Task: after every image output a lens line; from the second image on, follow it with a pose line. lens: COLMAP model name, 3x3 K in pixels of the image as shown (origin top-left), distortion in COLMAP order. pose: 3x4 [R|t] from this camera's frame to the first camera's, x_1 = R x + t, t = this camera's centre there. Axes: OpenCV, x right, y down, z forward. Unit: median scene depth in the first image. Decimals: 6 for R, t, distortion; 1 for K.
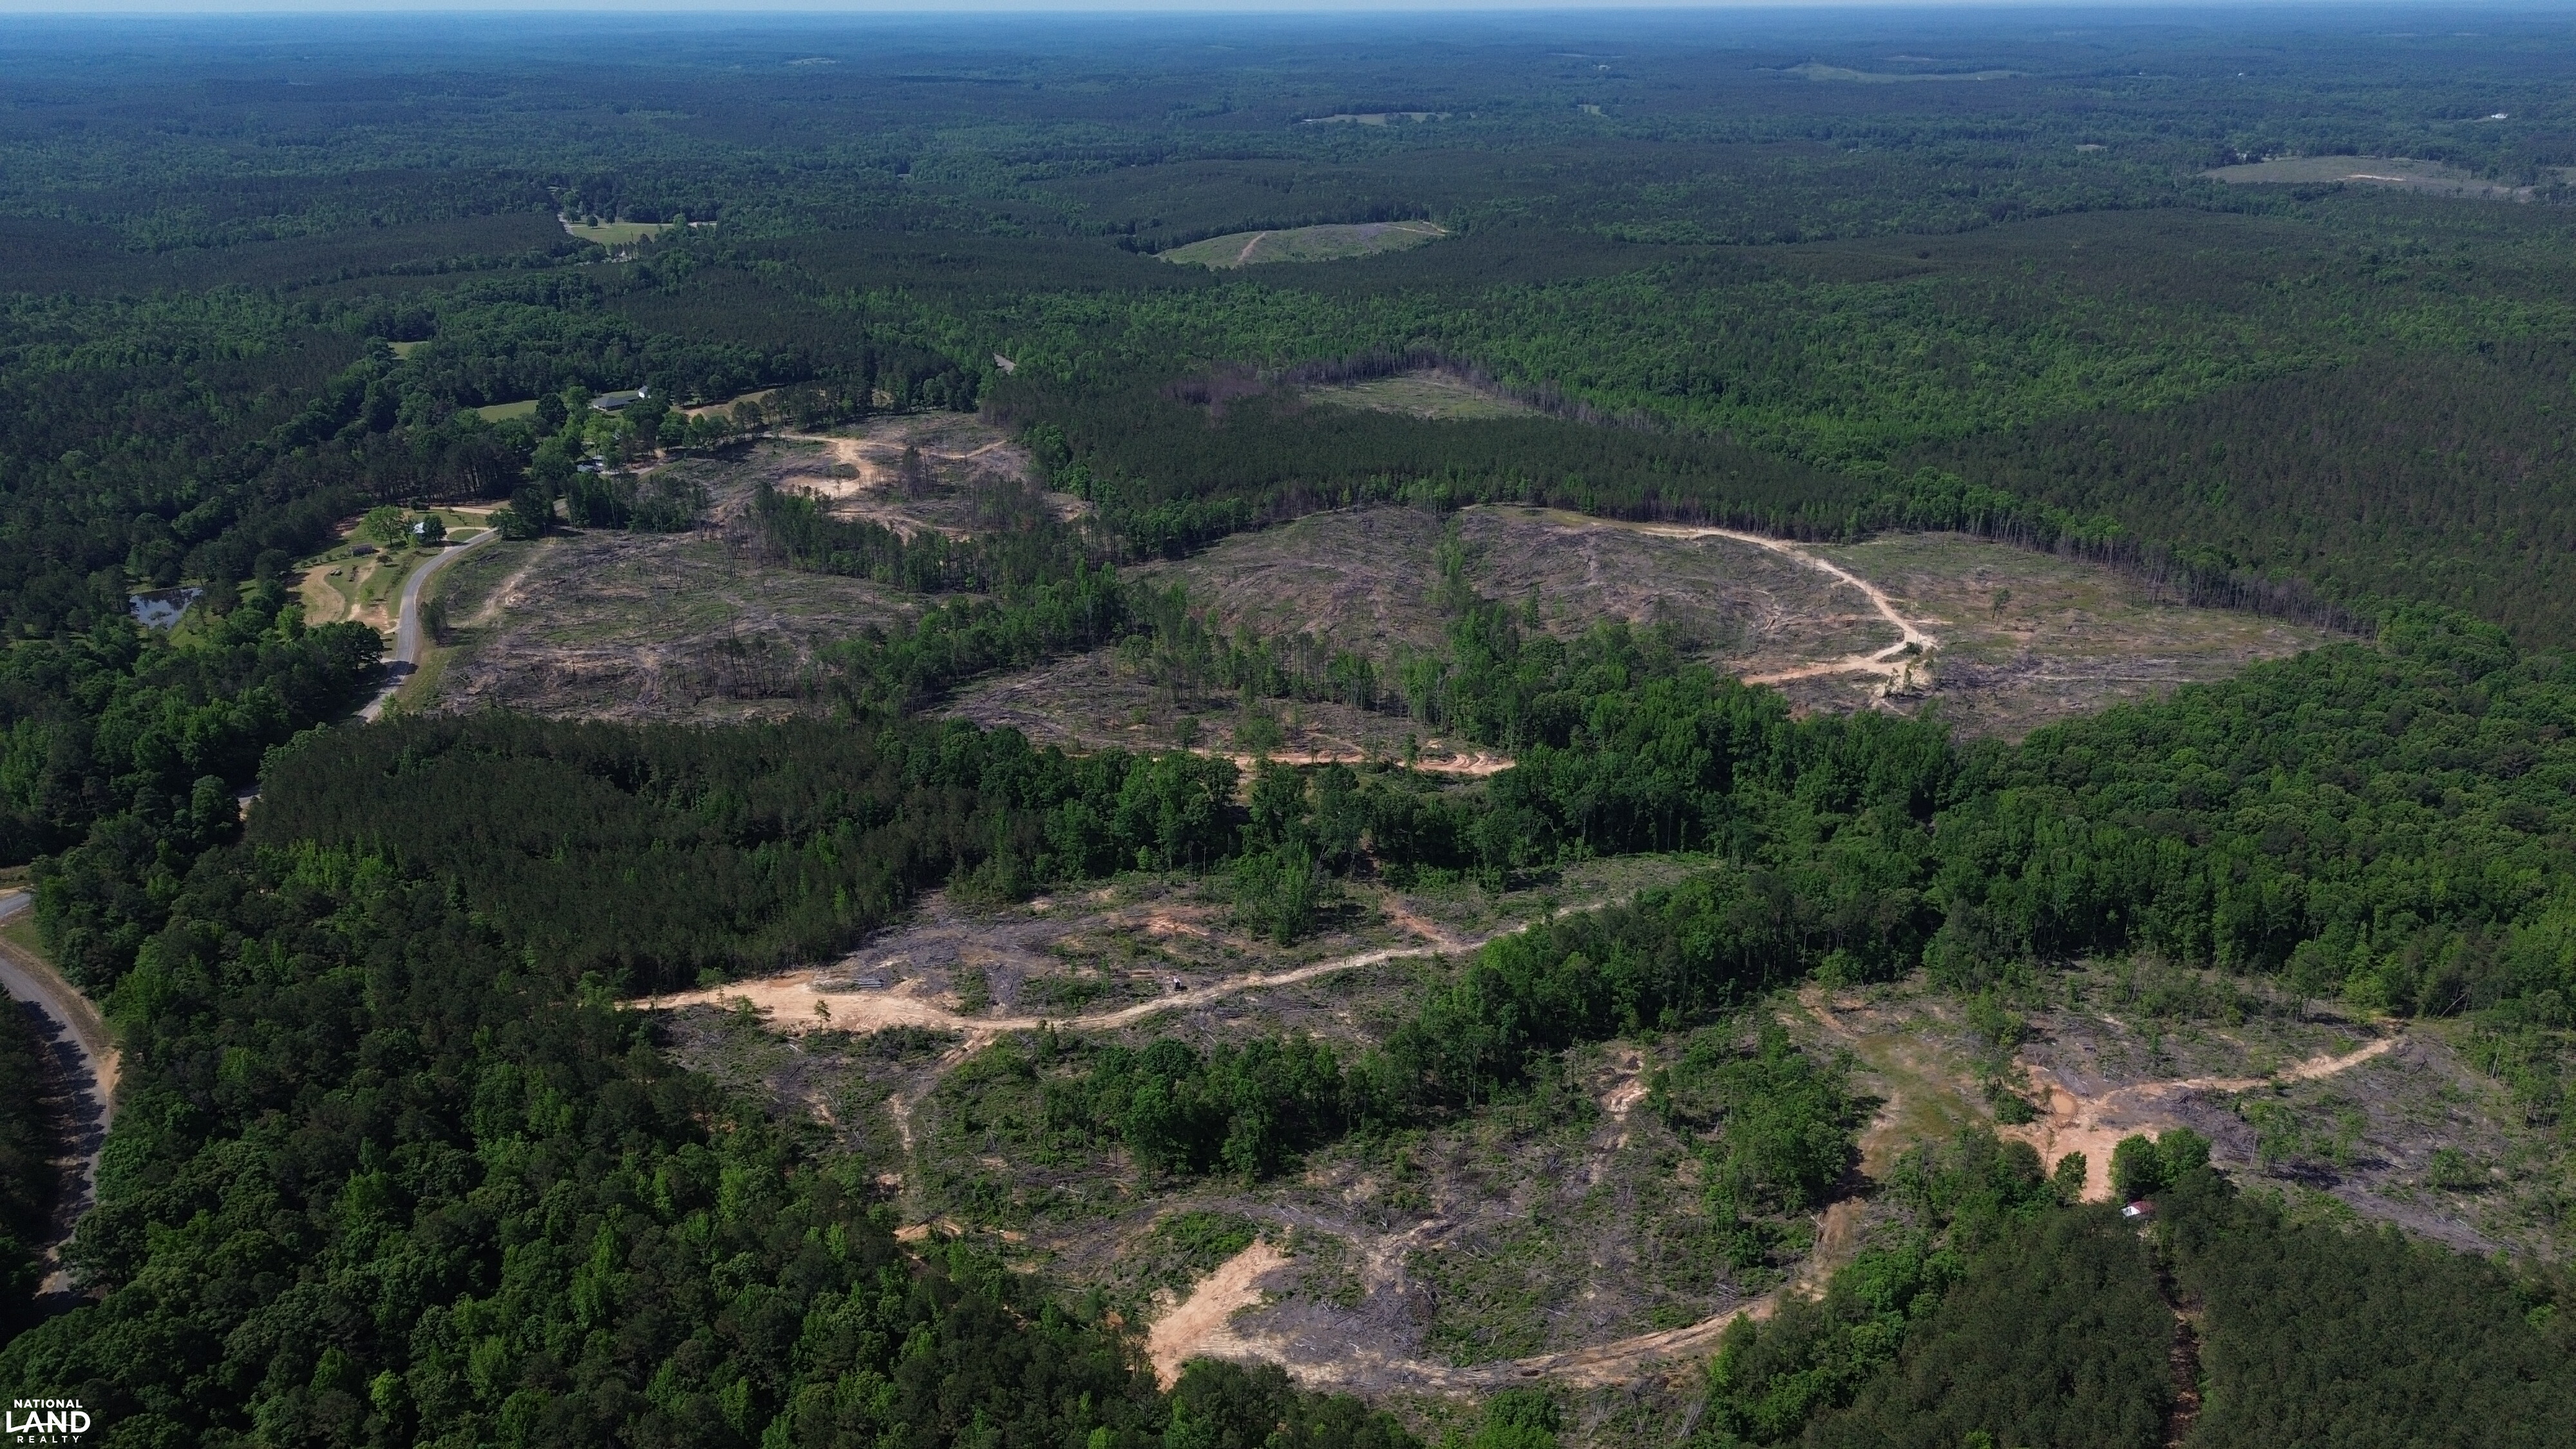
lens RADIAL K [[1827.0, 0, 1288.0], [0, 1827.0, 724.5], [0, 0, 1]] dist [0.072704, -0.063205]
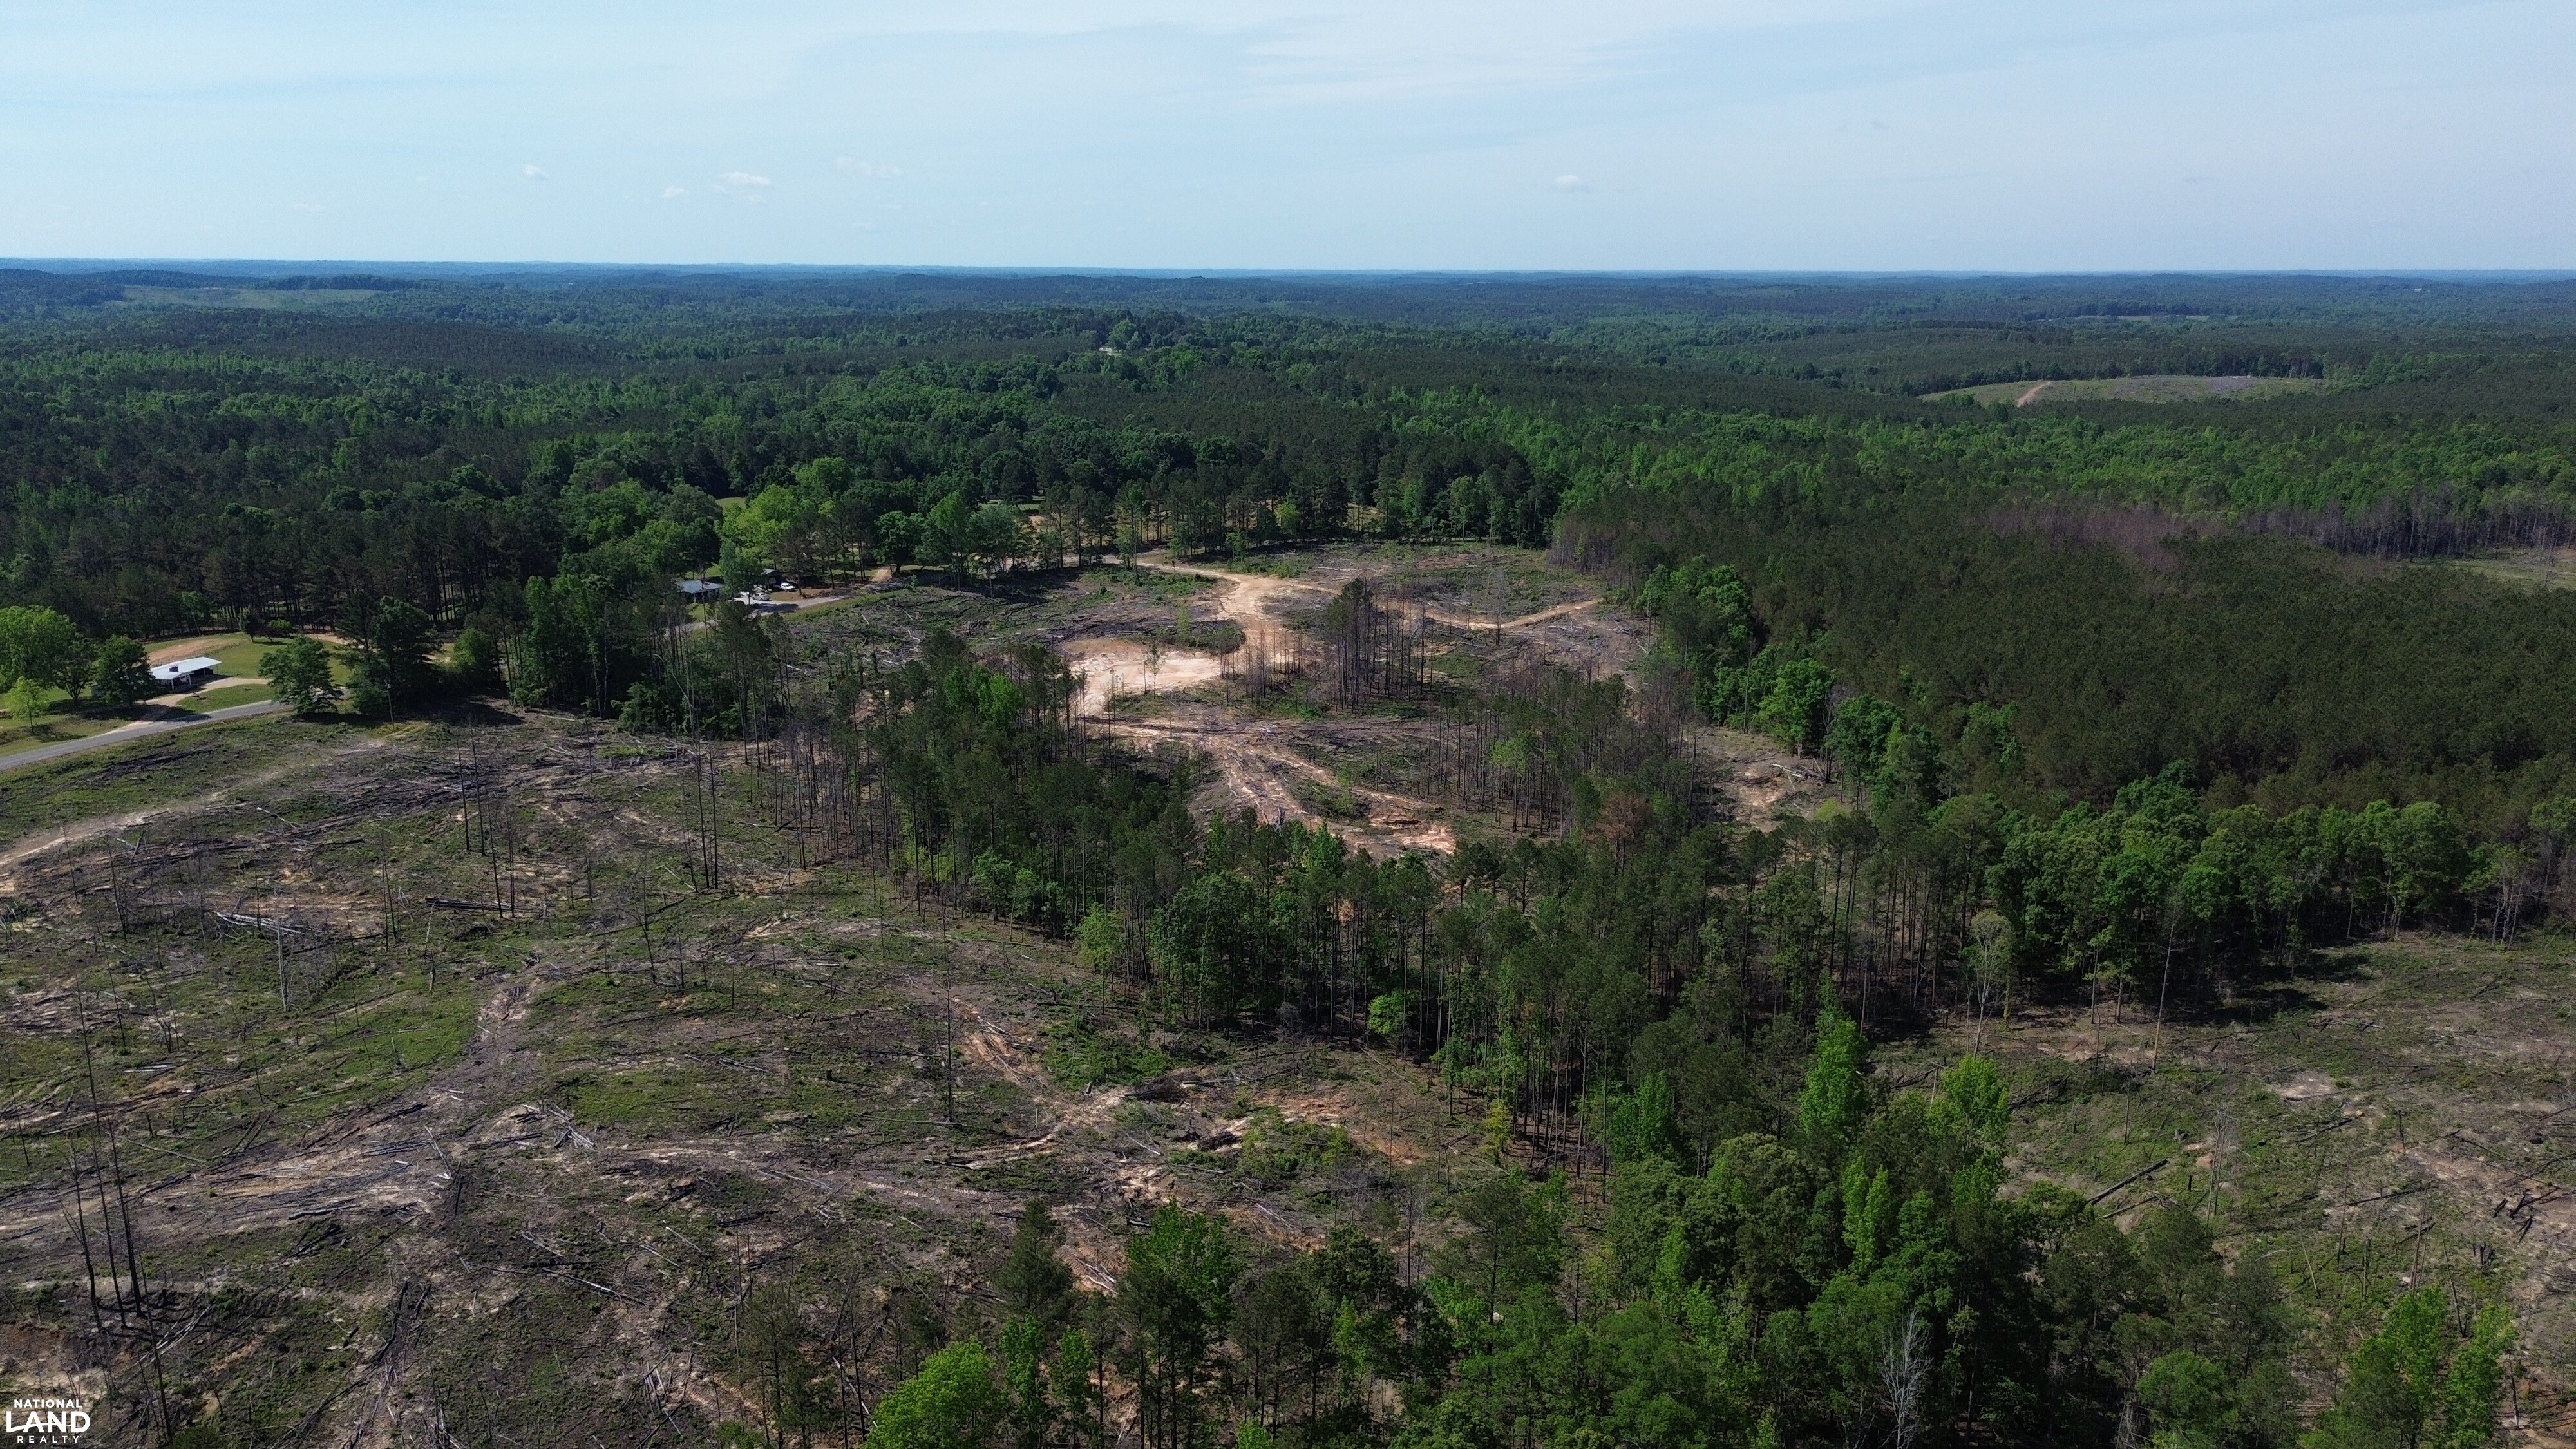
lens RADIAL K [[1827.0, 0, 1288.0], [0, 1827.0, 724.5], [0, 0, 1]] dist [0.072704, -0.063205]
pose [[0.940880, 0.089427, -0.326722, -0.083375], [-0.131333, 0.985383, -0.108498, -0.072686], [0.312244, 0.144993, 0.938872, 0.600549]]
